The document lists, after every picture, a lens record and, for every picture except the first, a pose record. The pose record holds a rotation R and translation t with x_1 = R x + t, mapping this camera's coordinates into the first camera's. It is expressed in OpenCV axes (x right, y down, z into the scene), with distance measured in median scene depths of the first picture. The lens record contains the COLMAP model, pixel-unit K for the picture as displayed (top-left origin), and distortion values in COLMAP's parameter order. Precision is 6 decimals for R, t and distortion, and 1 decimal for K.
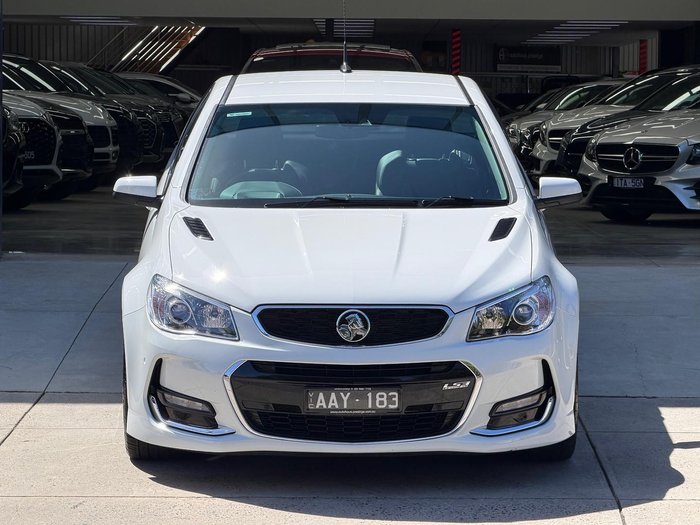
lens RADIAL K [[3064.2, 0, 355.8], [0, 3064.2, 268.2], [0, 0, 1]] dist [0.239394, 0.000000]
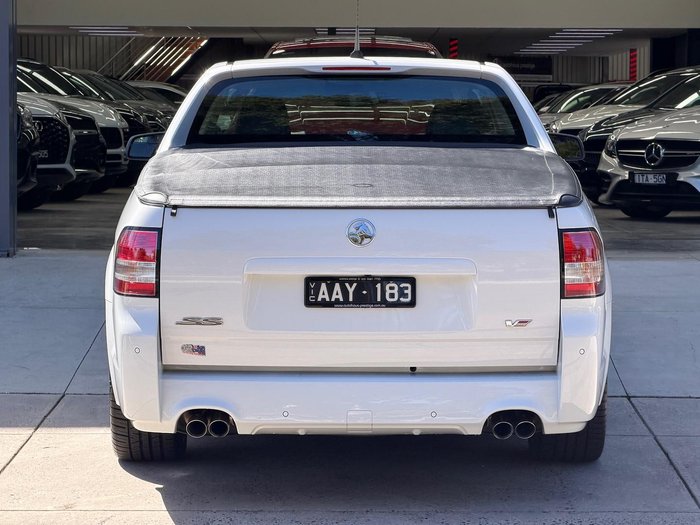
lens RADIAL K [[2826.1, 0, 349.5], [0, 2826.1, 260.5], [0, 0, 1]] dist [0.264885, 0.000000]
pose [[0.999988, -0.002898, 0.004011, -0.019962], [0.002918, 0.999983, -0.005082, 0.004869], [-0.003996, 0.005094, 0.999979, 0.152317]]
